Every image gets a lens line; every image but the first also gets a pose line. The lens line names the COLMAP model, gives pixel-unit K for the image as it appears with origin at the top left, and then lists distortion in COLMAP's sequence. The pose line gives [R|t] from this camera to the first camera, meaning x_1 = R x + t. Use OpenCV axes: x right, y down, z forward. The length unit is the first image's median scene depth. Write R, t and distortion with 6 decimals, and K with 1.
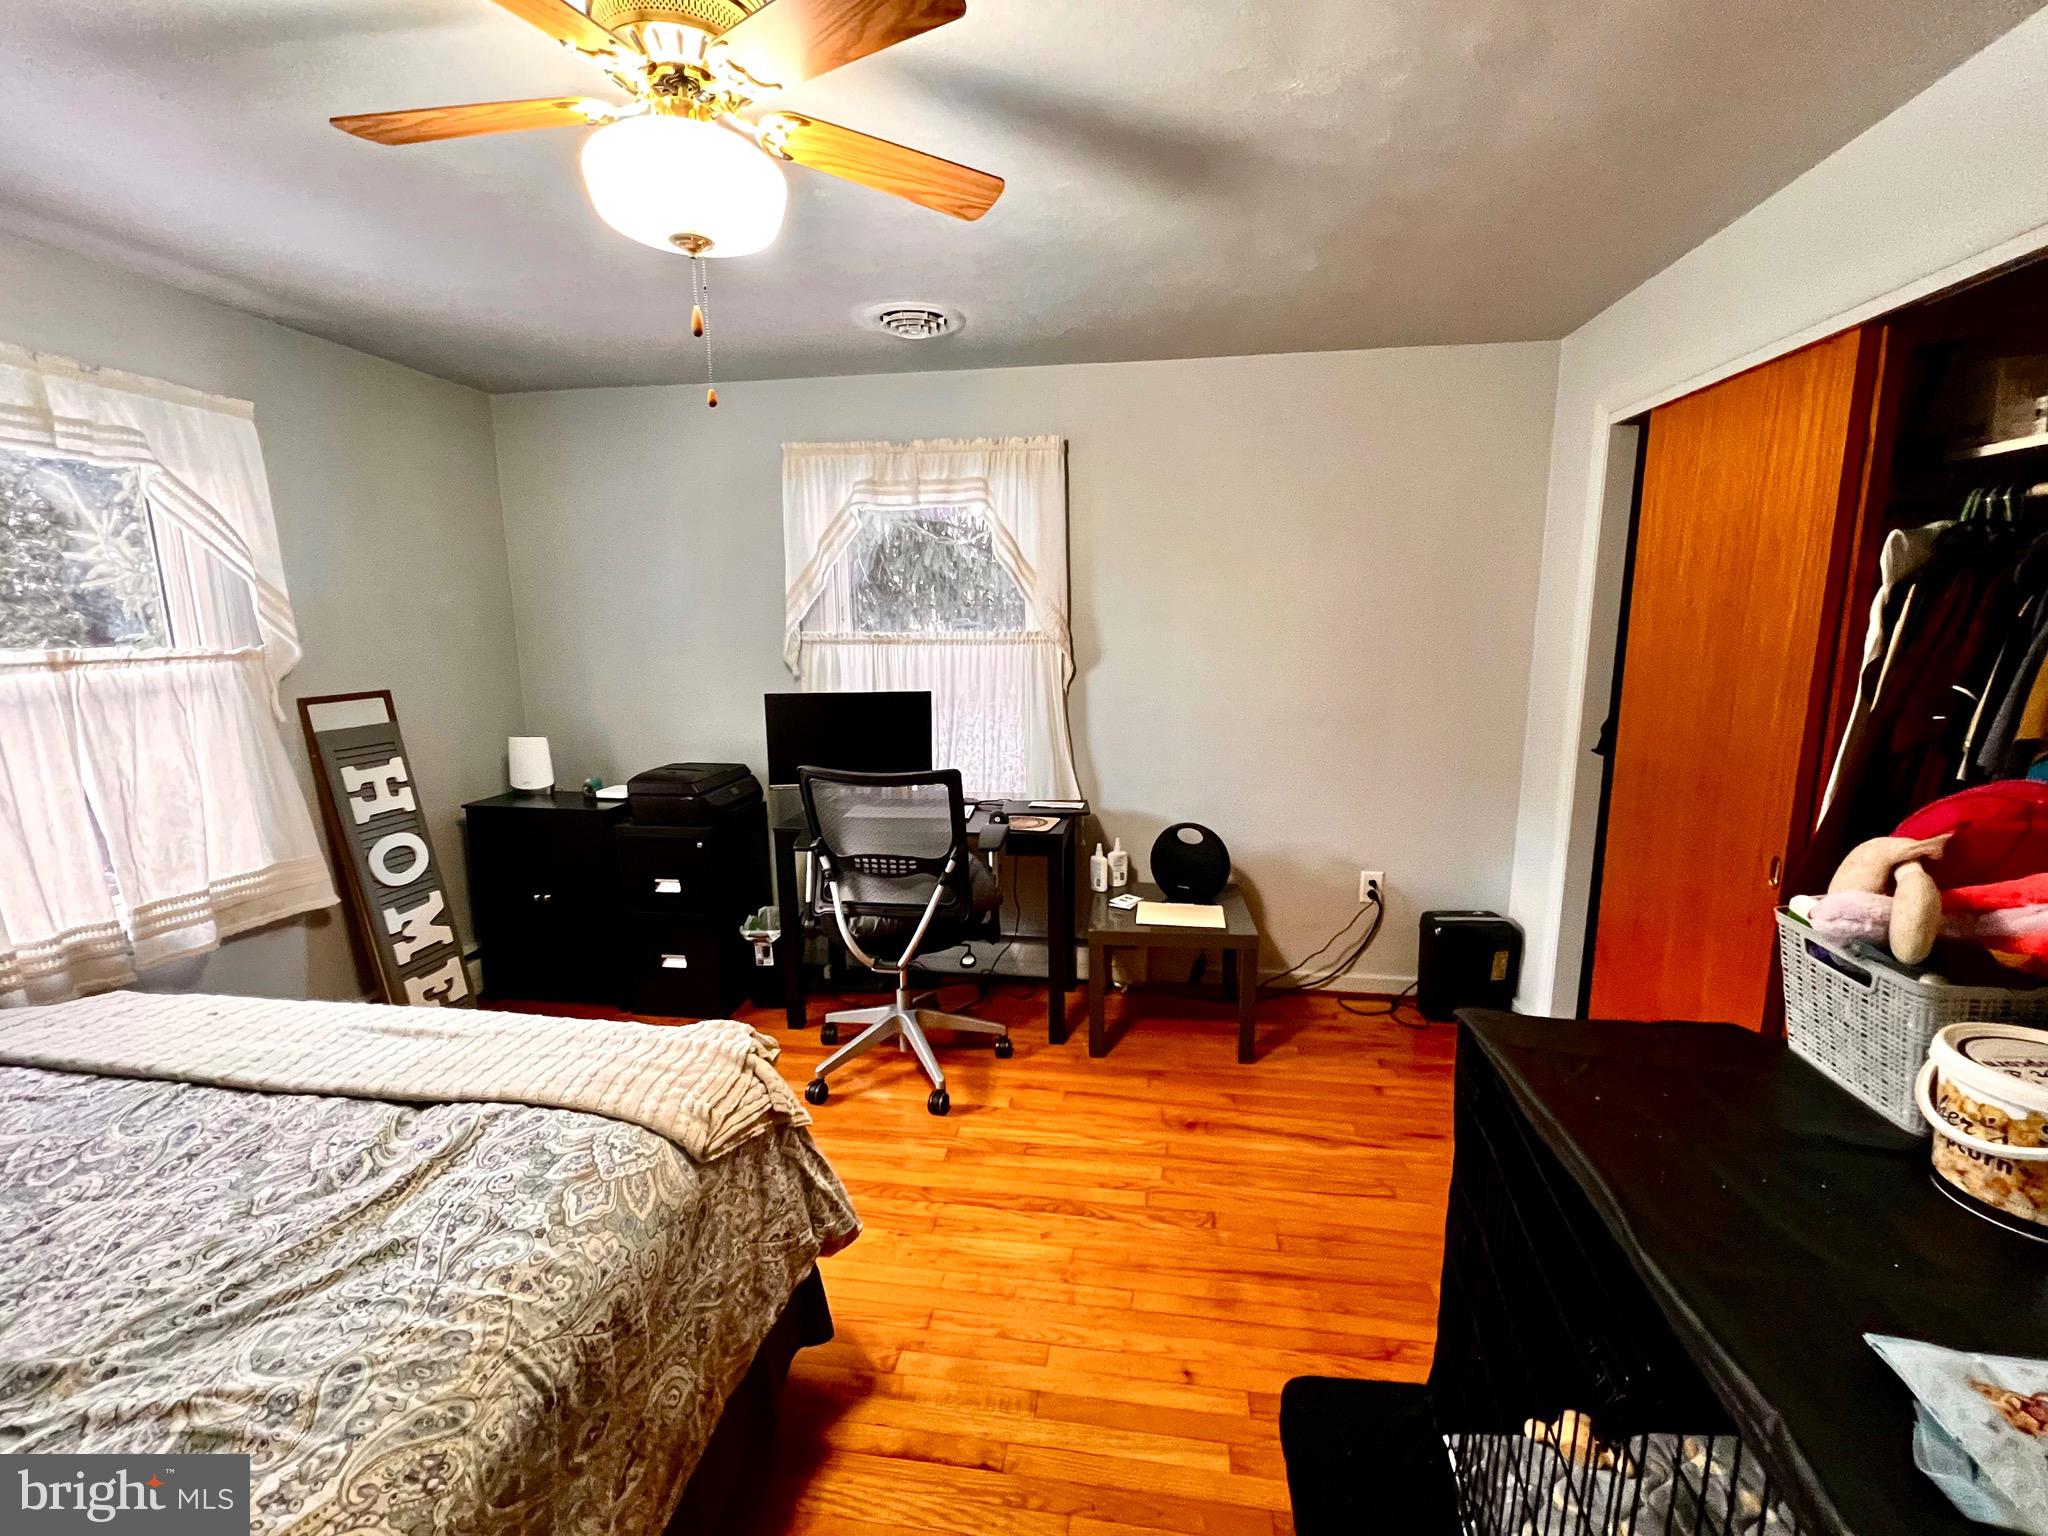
lens RADIAL K [[889.4, 0, 1048.8], [0, 889.4, 766.7], [0, 0, 1]] dist [-0.006609, 0.001182]
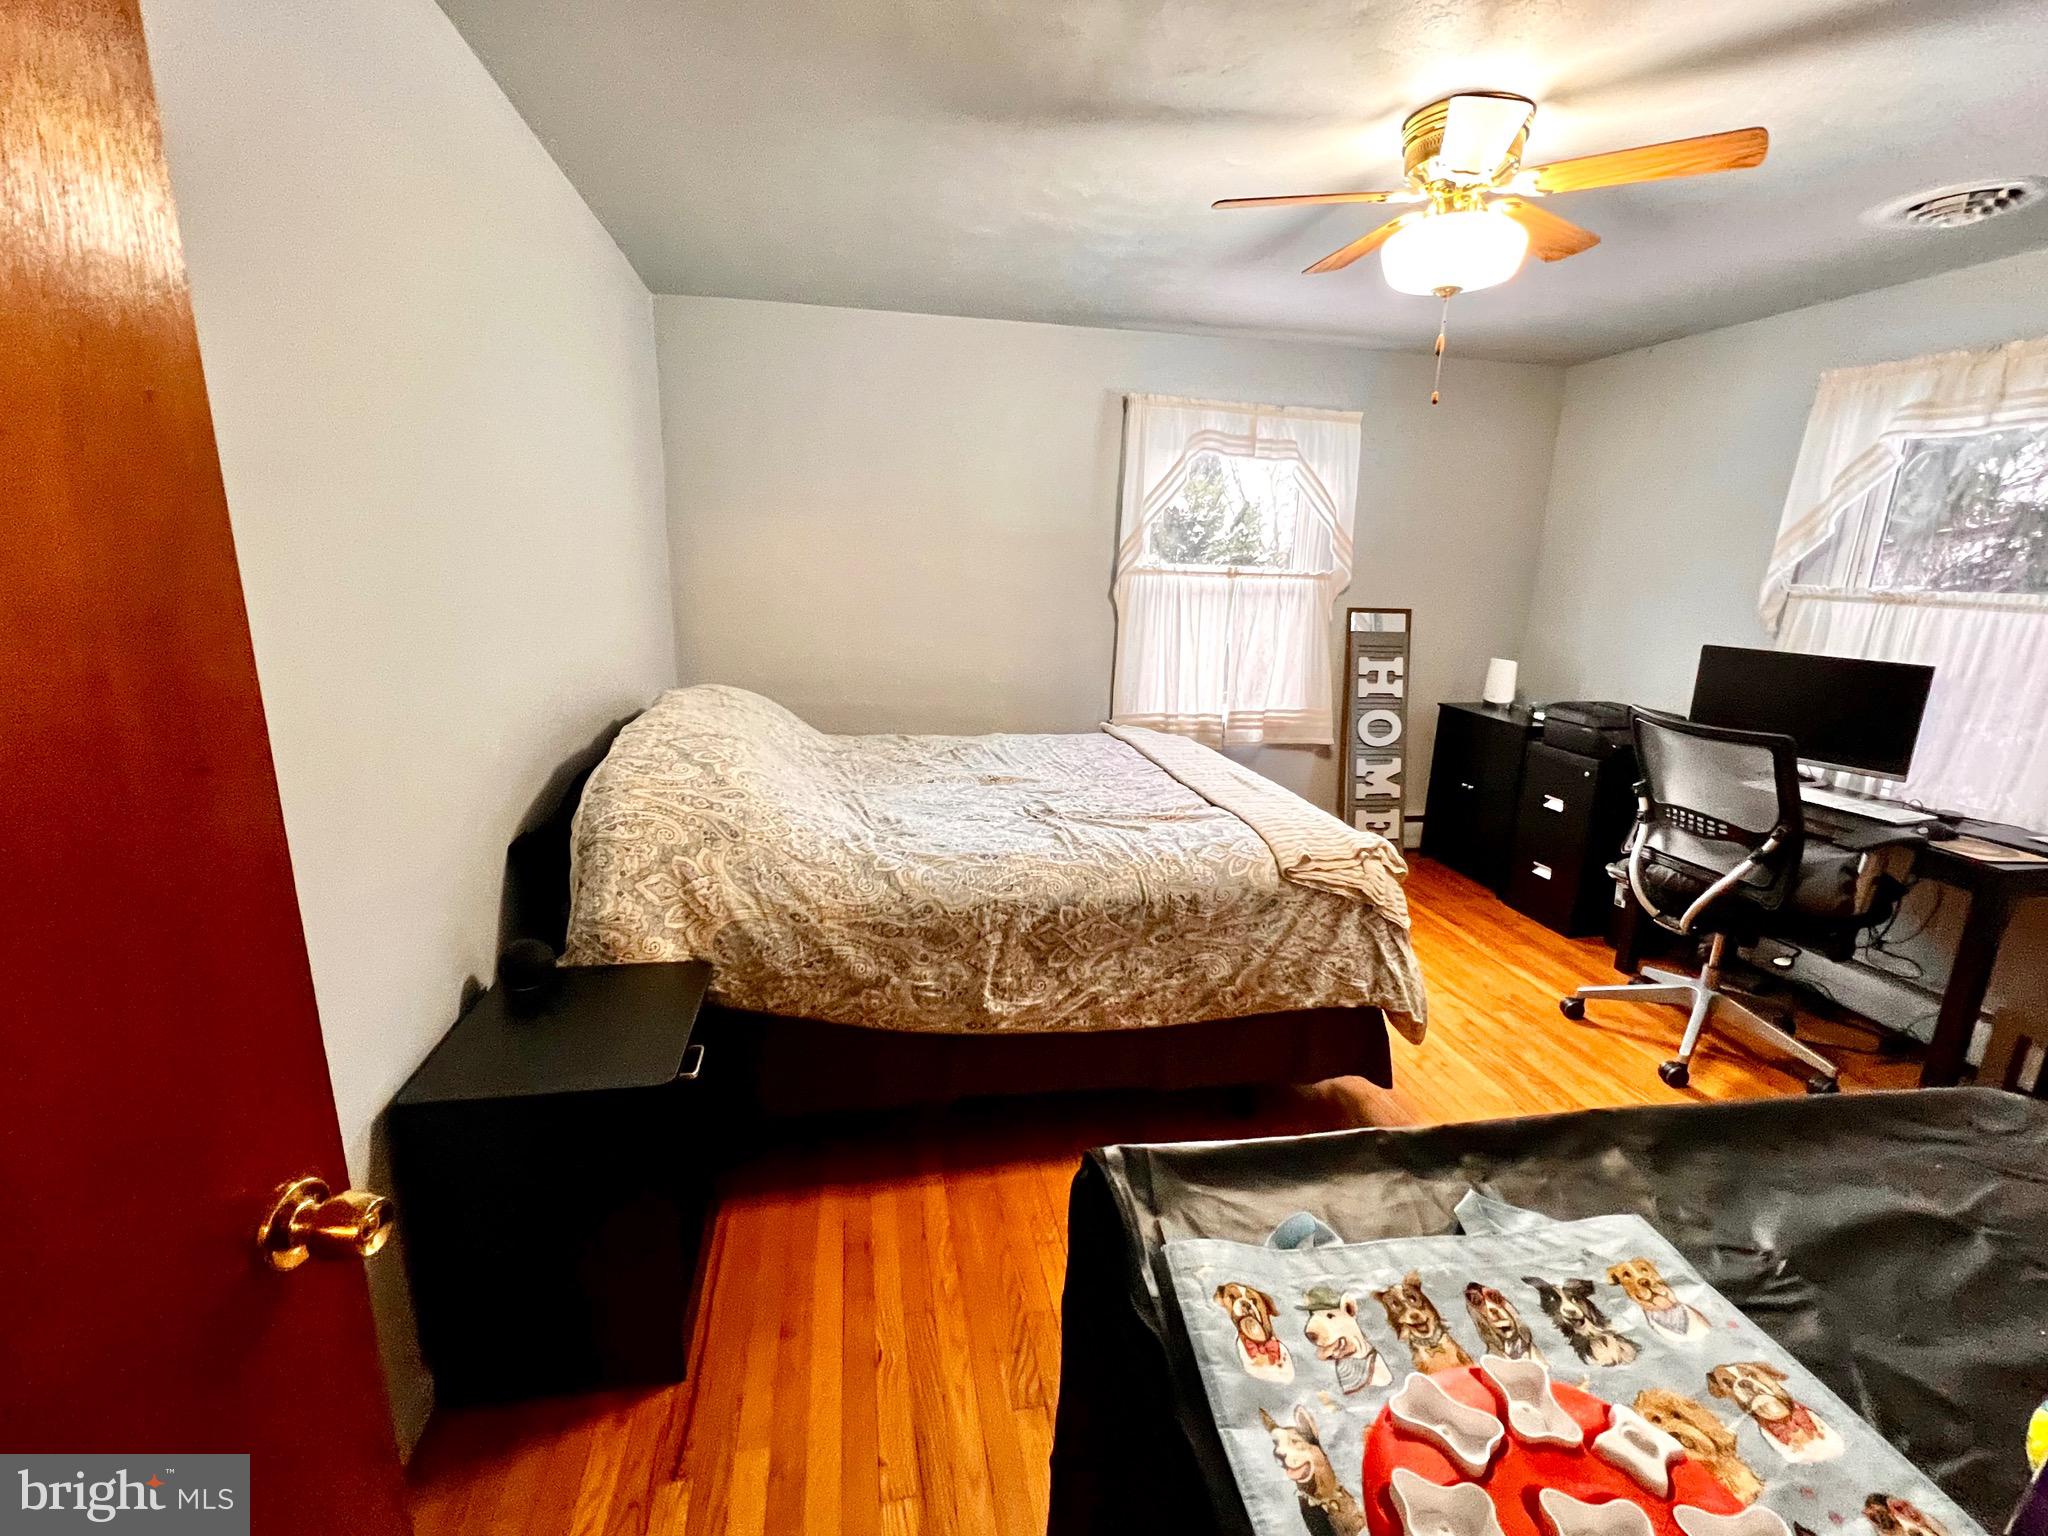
lens RADIAL K [[889.4, 0, 1018.6], [0, 889.4, 767.3], [0, 0, 1]] dist [-0.006609, 0.001182]
pose [[0.329101, 0.238613, -0.913650, 0.396990], [-0.188930, 0.964623, 0.183872, 0.013119], [0.925202, 0.112104, 0.362539, -0.041702]]
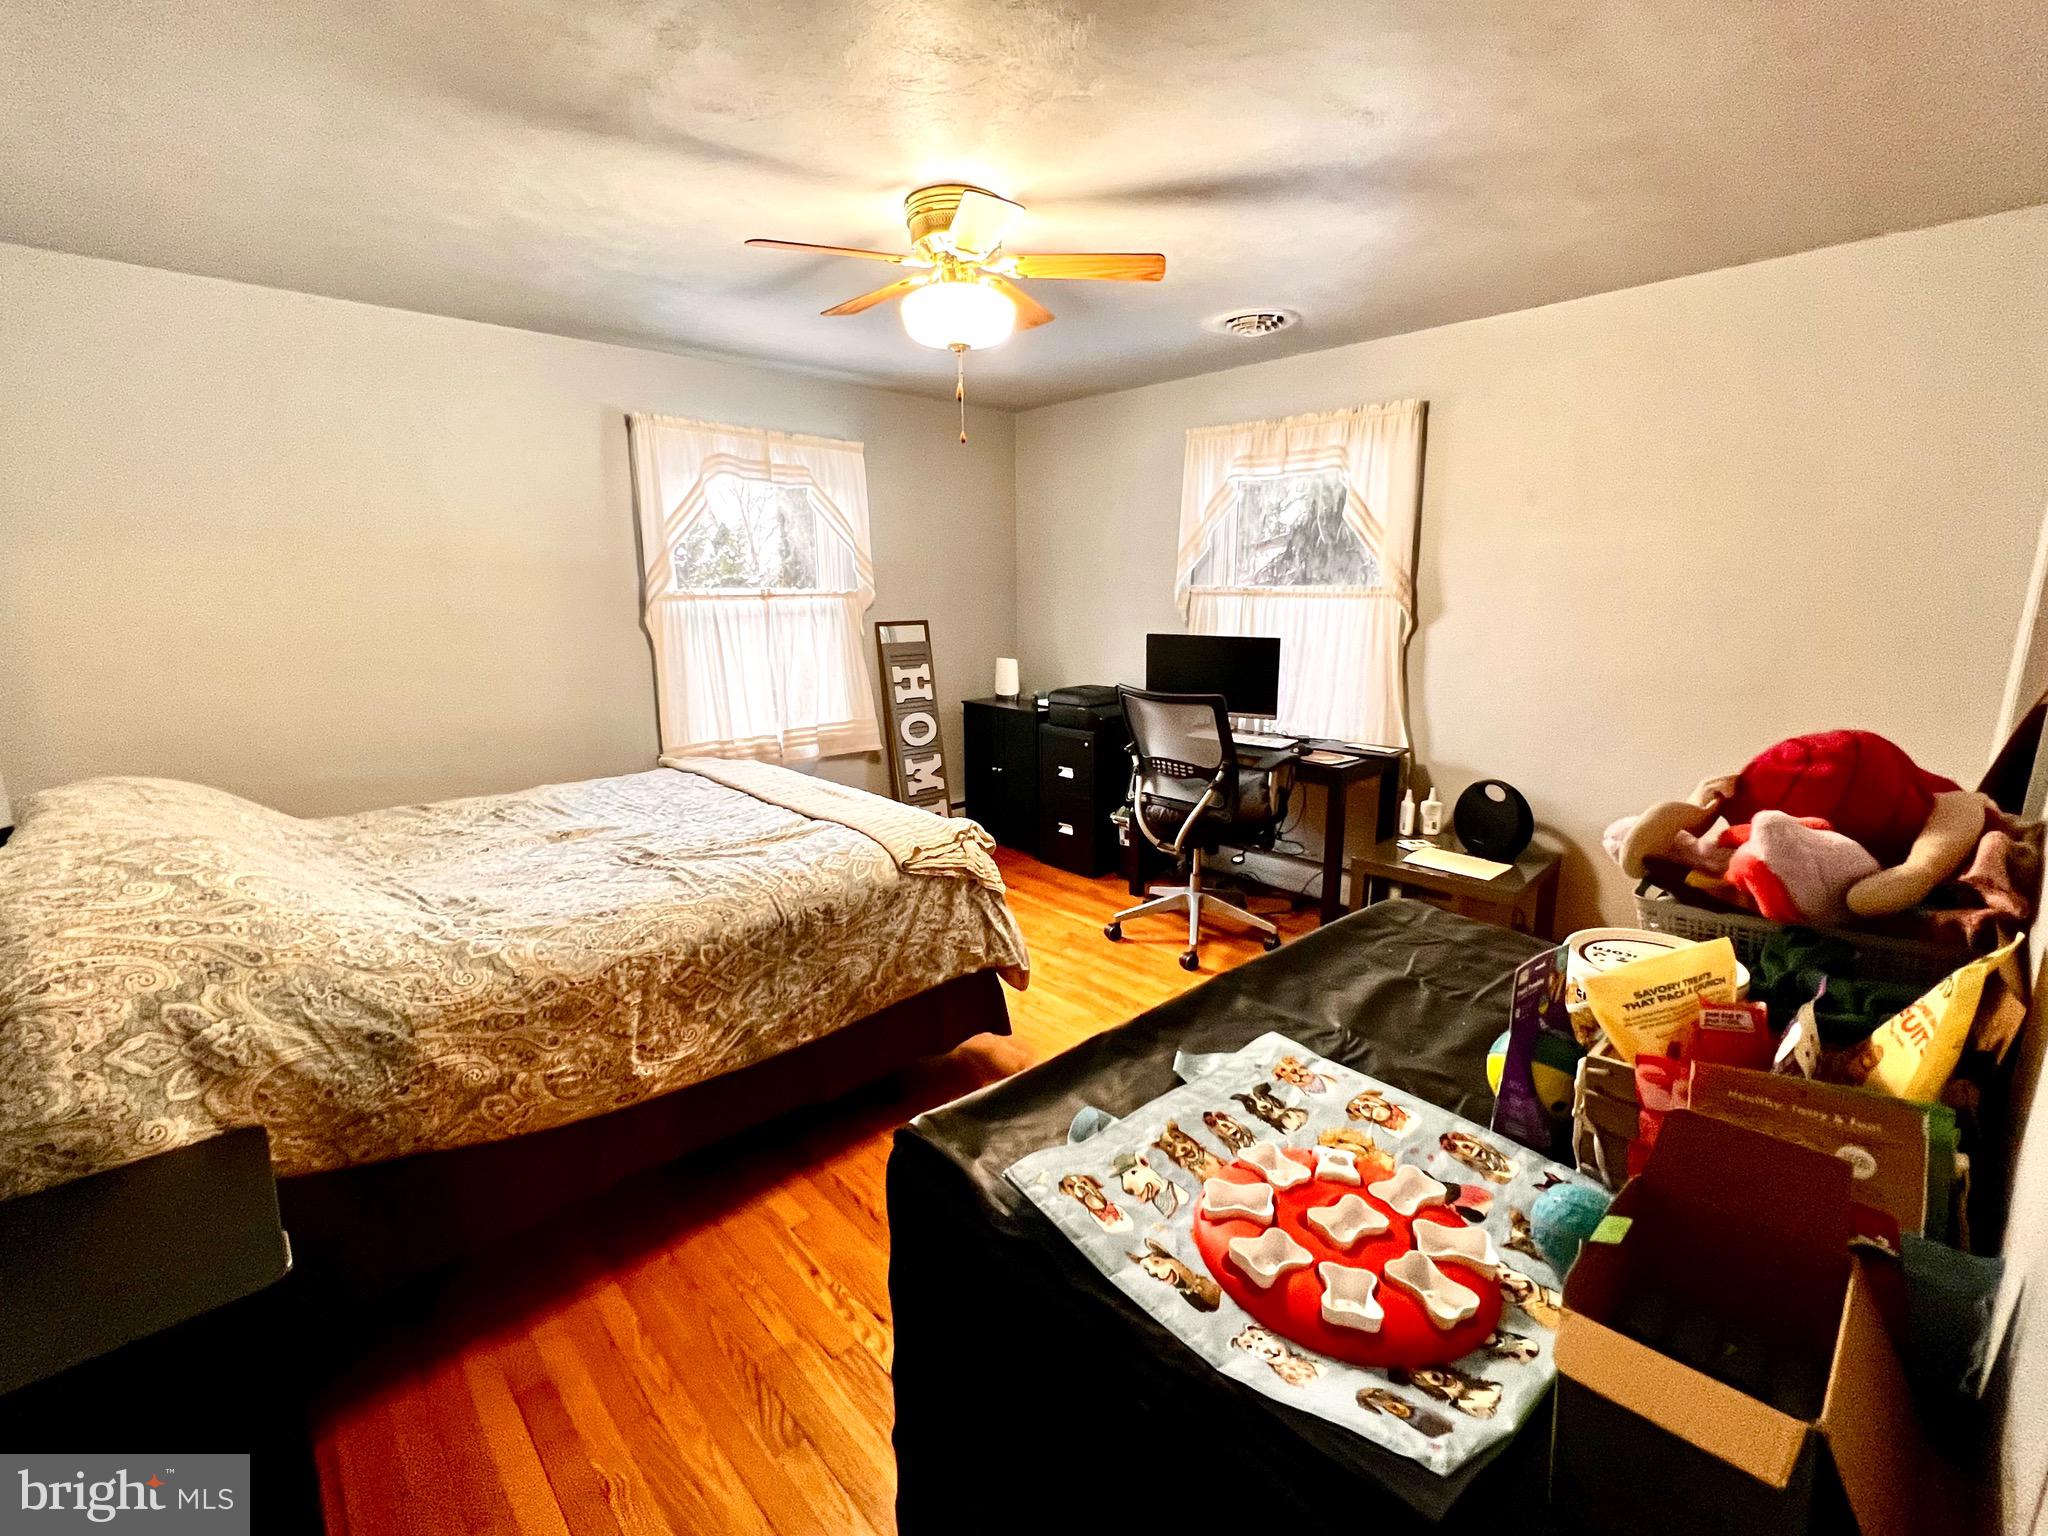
lens RADIAL K [[889.4, 0, 1029.9], [0, 889.4, 766.6], [0, 0, 1]] dist [-0.006609, 0.001182]
pose [[0.787337, 0.130923, -0.602462, 0.377295], [-0.104956, 0.991391, 0.078279, 0.027424], [0.607524, 0.001600, 0.794300, -0.123015]]
